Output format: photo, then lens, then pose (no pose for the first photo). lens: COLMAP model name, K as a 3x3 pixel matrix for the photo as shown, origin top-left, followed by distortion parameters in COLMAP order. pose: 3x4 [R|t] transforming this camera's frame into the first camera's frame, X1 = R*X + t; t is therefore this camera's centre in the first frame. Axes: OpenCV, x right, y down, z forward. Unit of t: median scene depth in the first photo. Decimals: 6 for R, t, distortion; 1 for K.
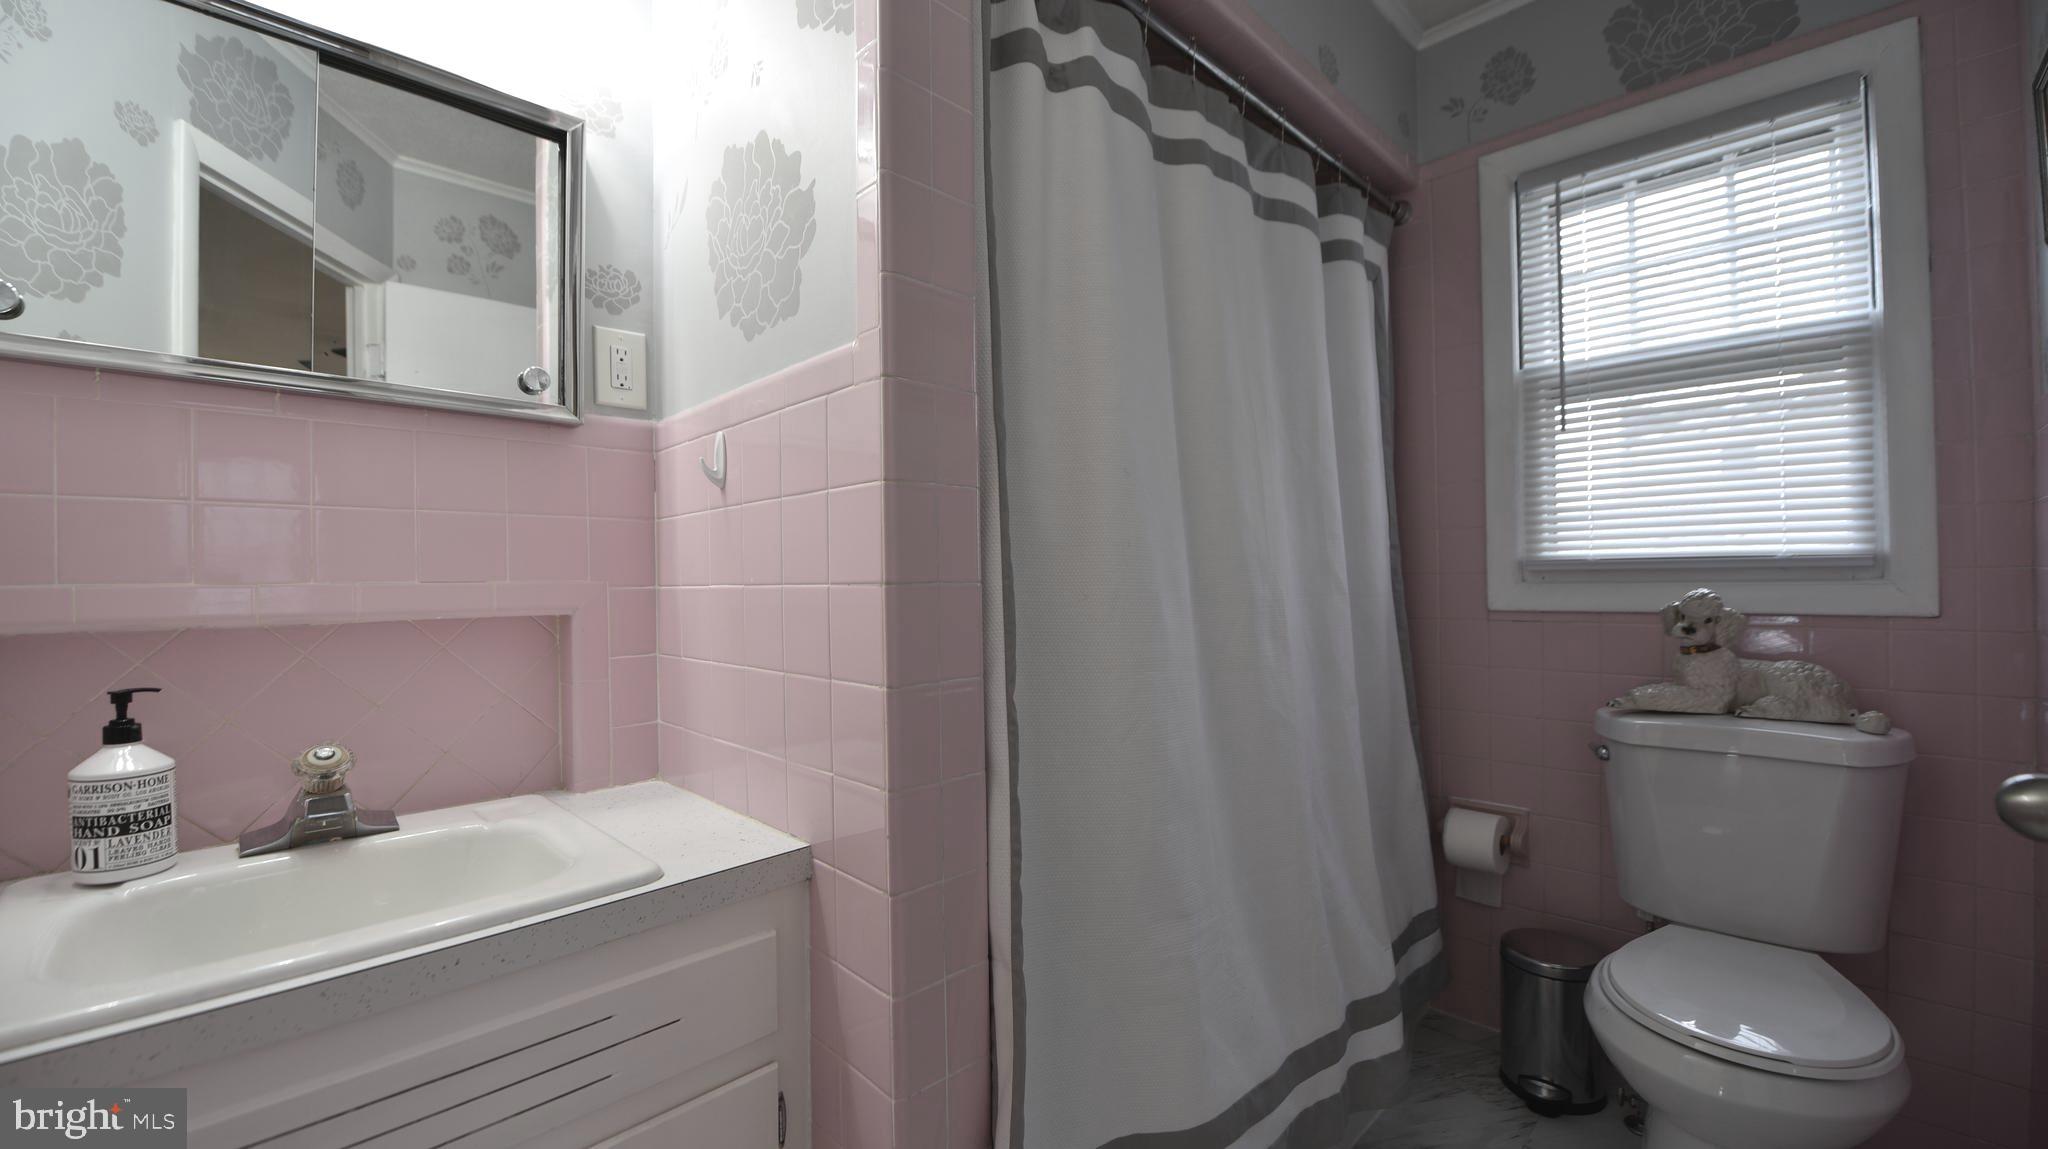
lens RADIAL K [[801.4, 0, 1026.6], [0, 801.4, 580.4], [0, 0, 1]] dist [-0.017828, -0.002436]
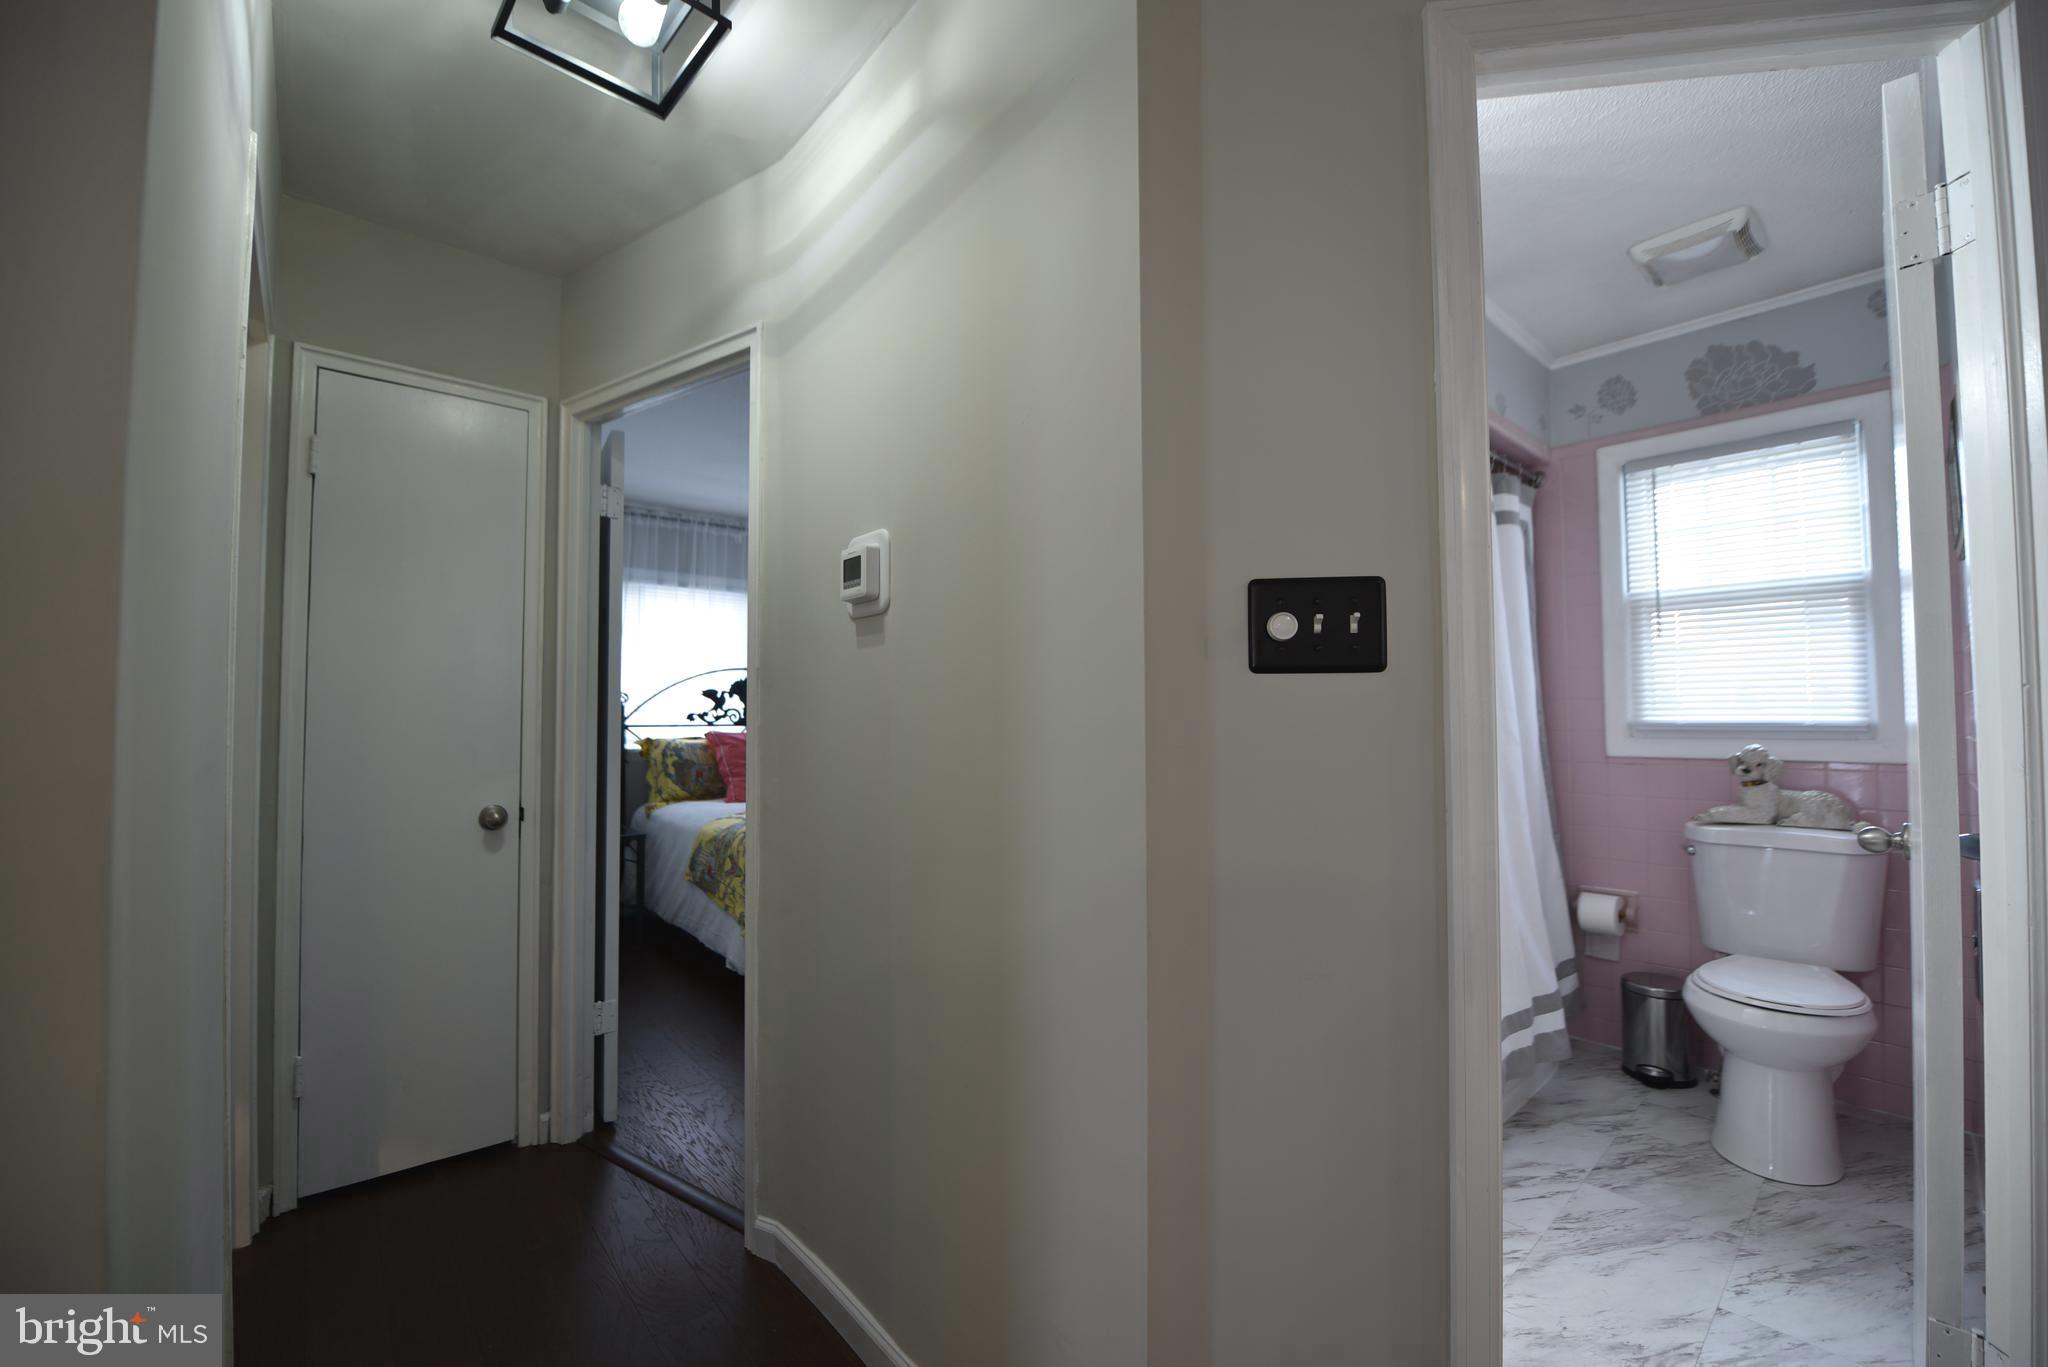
lens RADIAL K [[809.4, 0, 1025.2], [0, 809.4, 691.2], [0, 0, 1]] dist [-0.017116, -0.002360]
pose [[0.998259, 0.006856, -0.058581, -0.466320], [-0.008684, 0.999481, -0.031011, -0.031530], [0.058338, 0.031466, 0.997801, -0.621604]]
